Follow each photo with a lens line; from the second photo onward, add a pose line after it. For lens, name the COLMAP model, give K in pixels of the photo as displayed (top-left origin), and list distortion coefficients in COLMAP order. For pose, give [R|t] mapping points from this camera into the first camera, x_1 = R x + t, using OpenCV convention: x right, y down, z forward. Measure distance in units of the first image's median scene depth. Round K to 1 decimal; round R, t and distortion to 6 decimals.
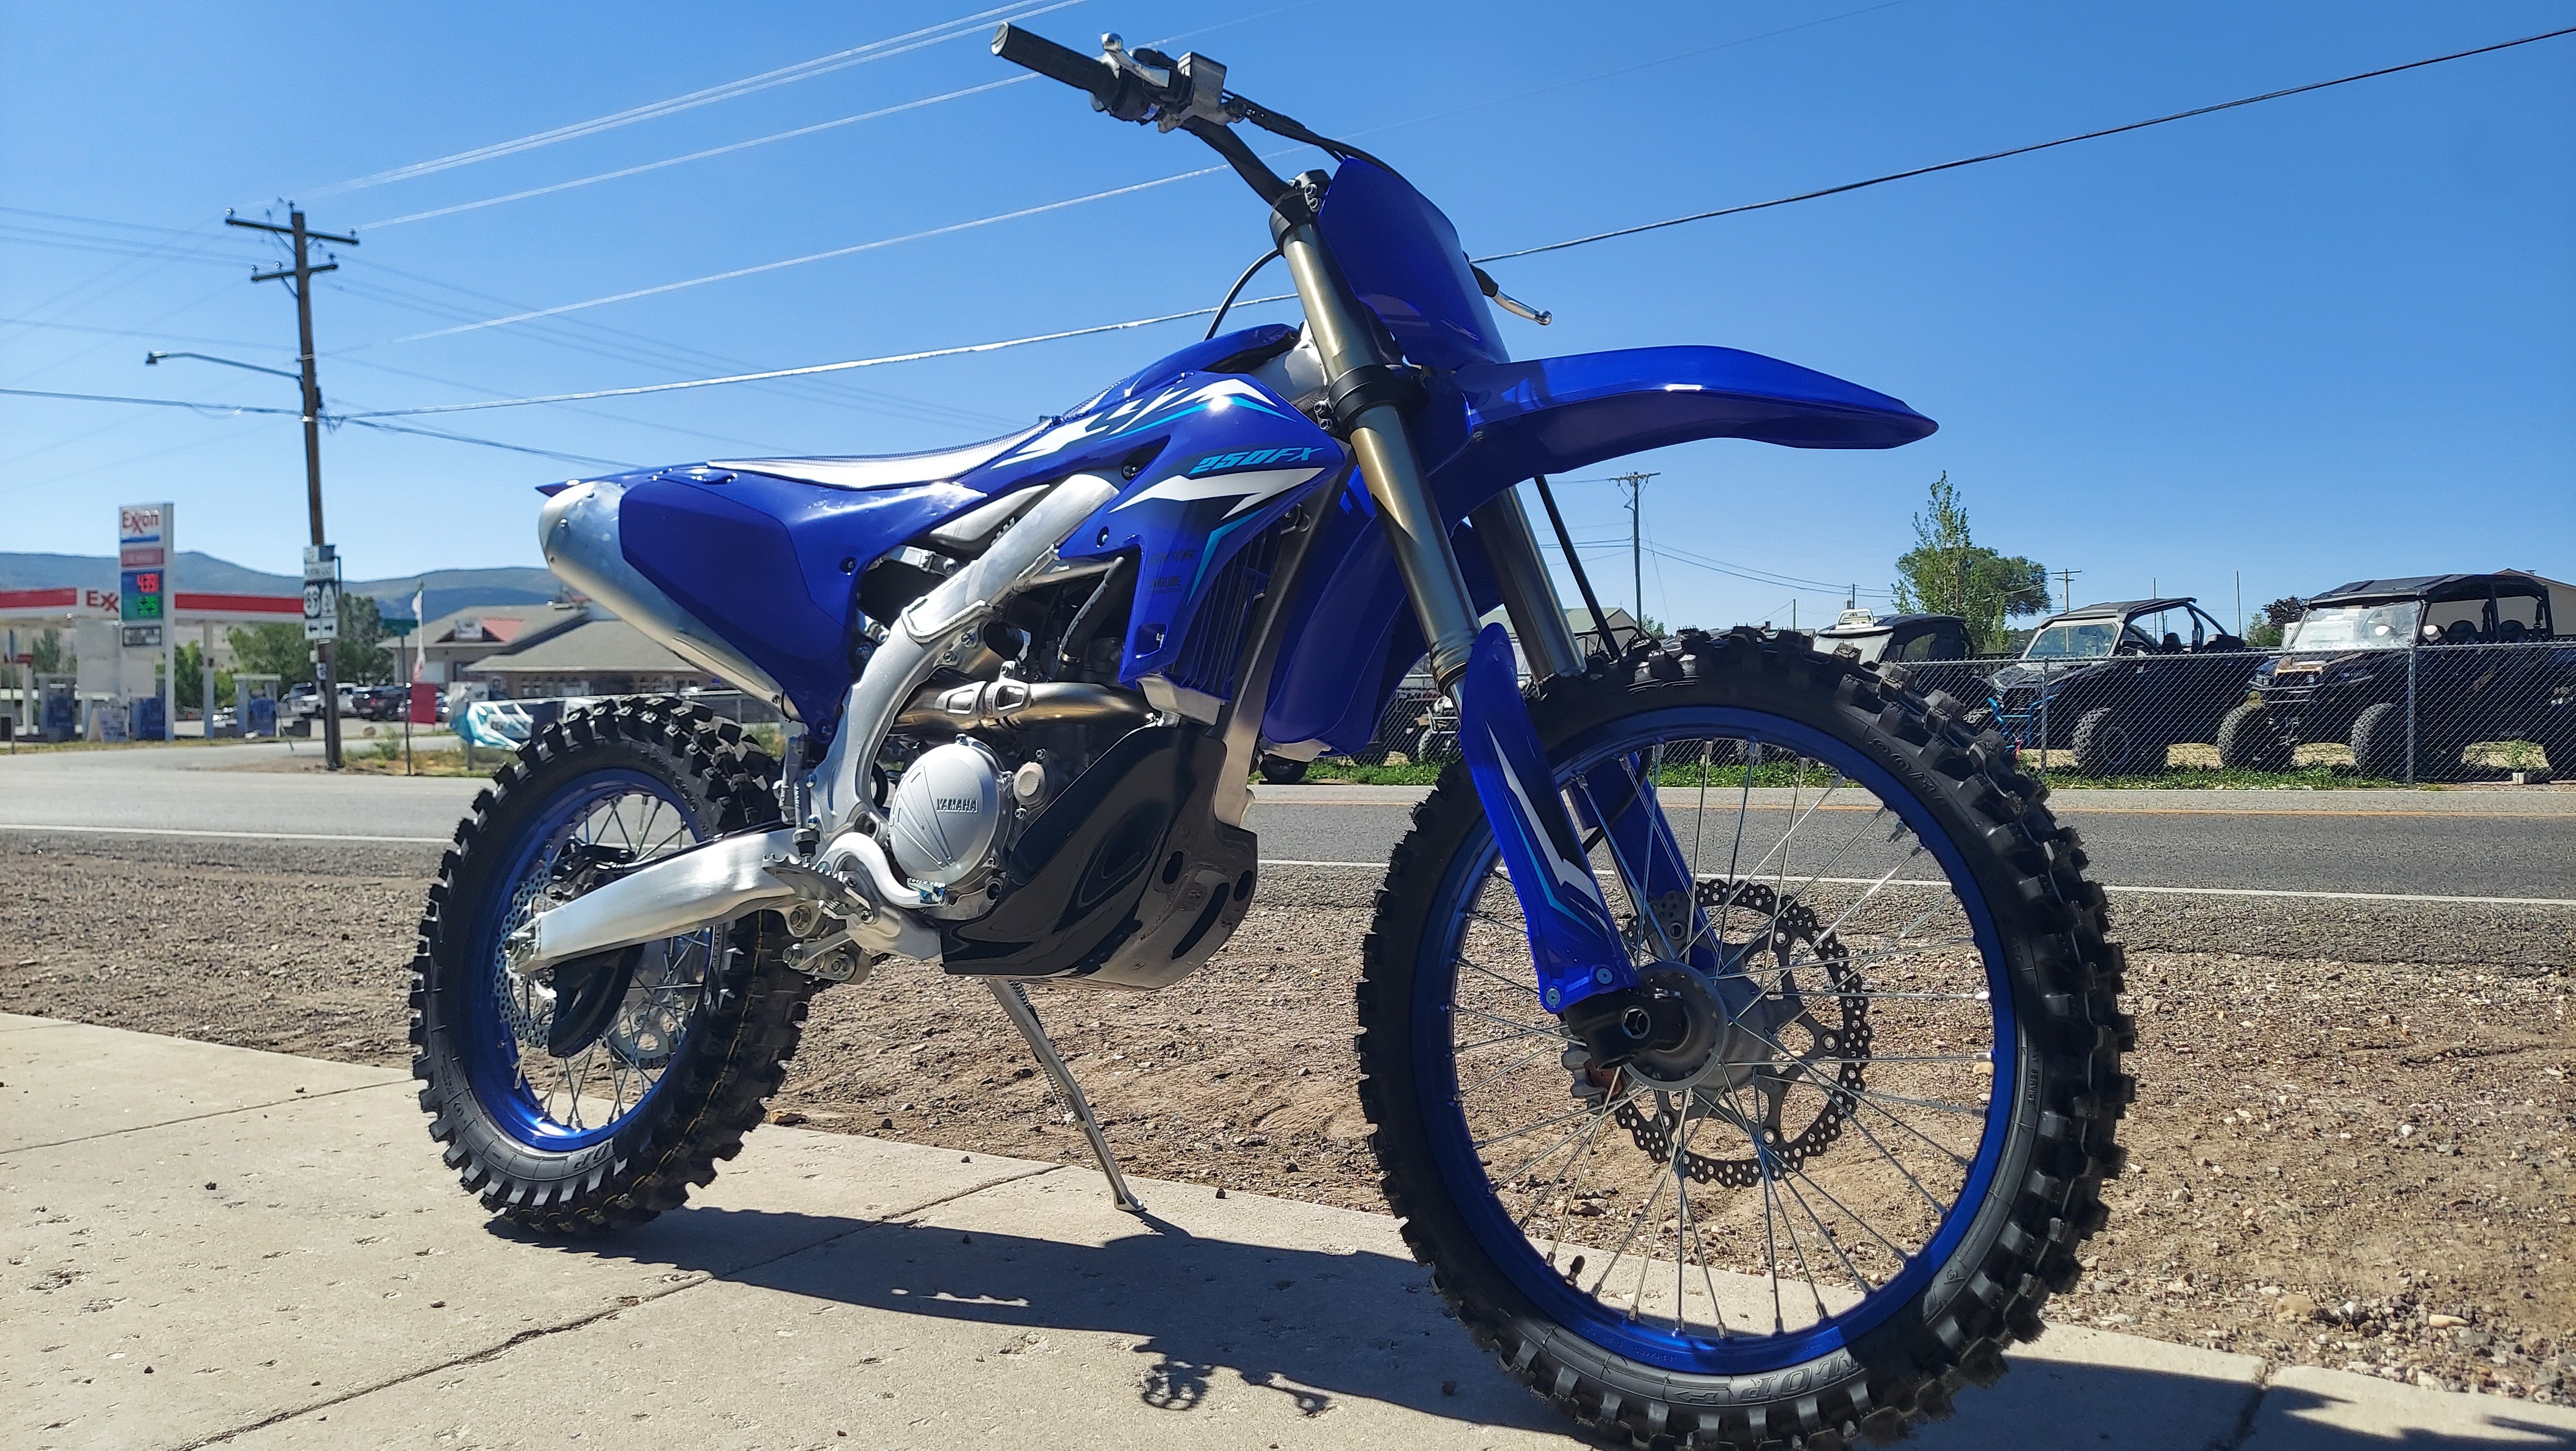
lens RADIAL K [[1857.0, 0, 1302.5], [0, 1857.0, 725.6], [0, 0, 1]] dist [0.055194, -0.061482]
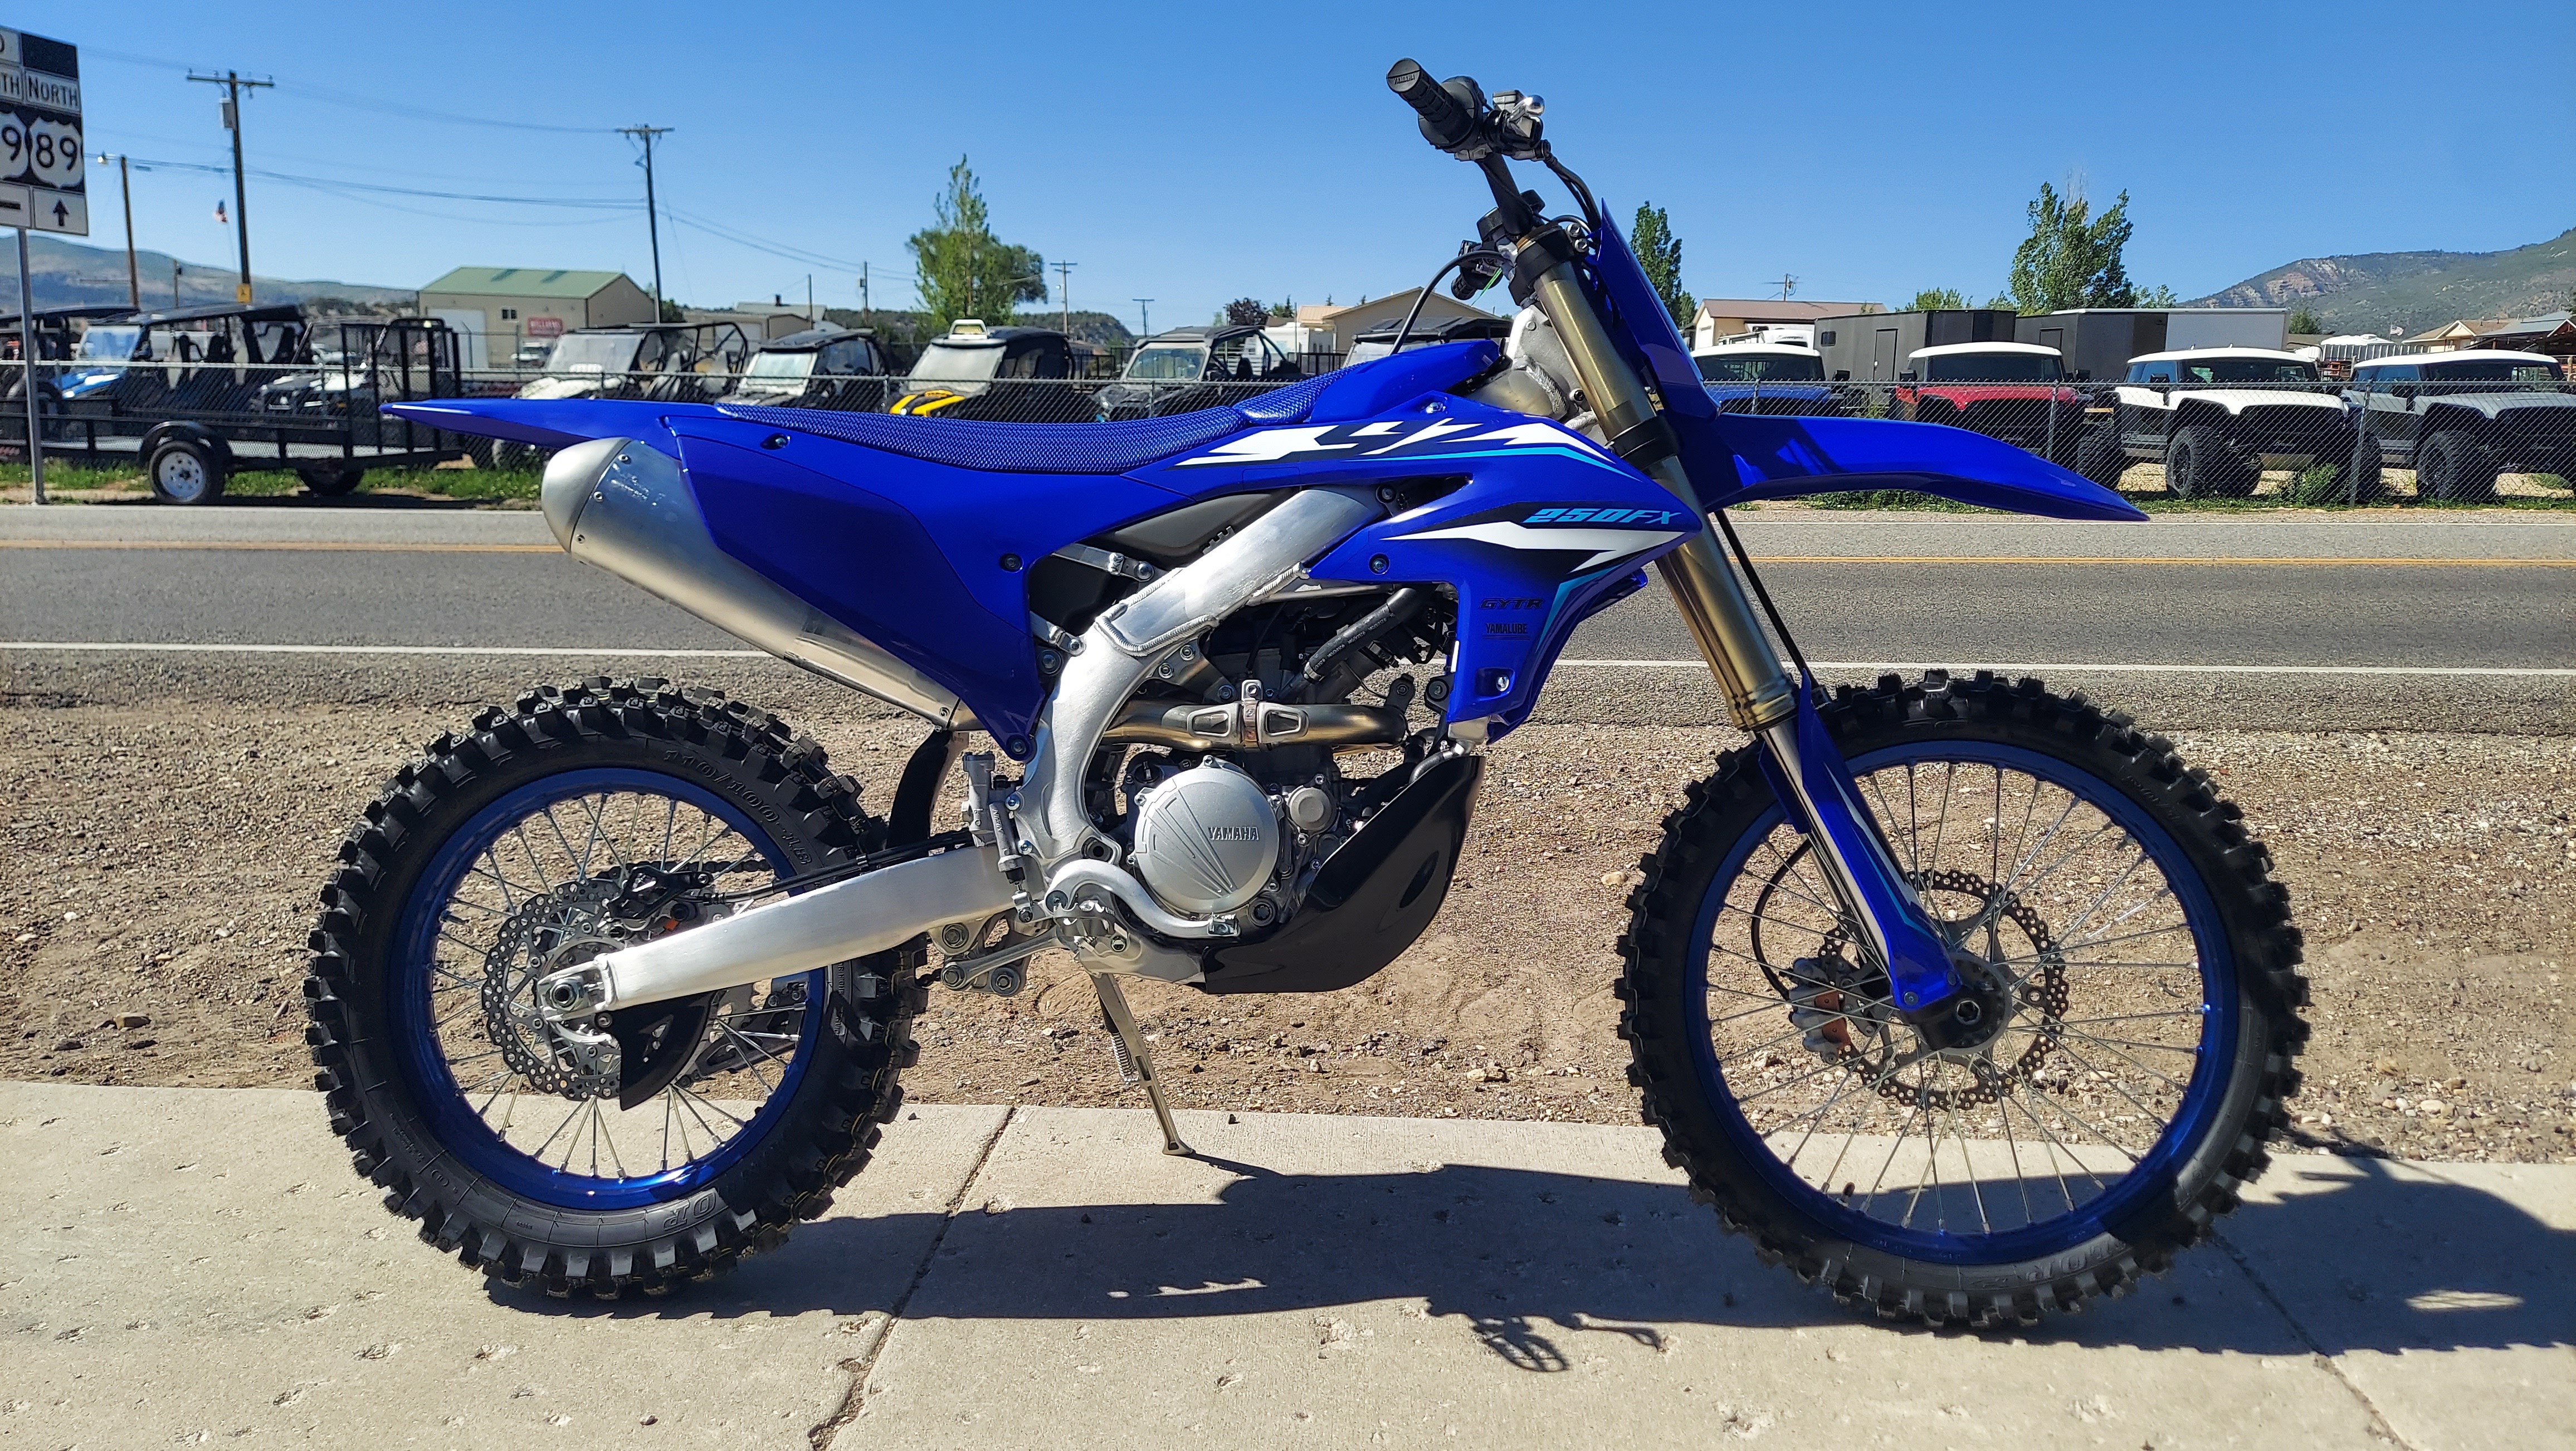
lens RADIAL K [[1853.5, 0, 1295.0], [0, 1853.5, 731.0], [0, 0, 1]] dist [0.069081, -0.080350]
pose [[0.869385, -0.068007, 0.489433, -0.603738], [-0.018121, 0.985430, 0.169115, -0.169735], [-0.493803, -0.155895, 0.855486, 0.136231]]
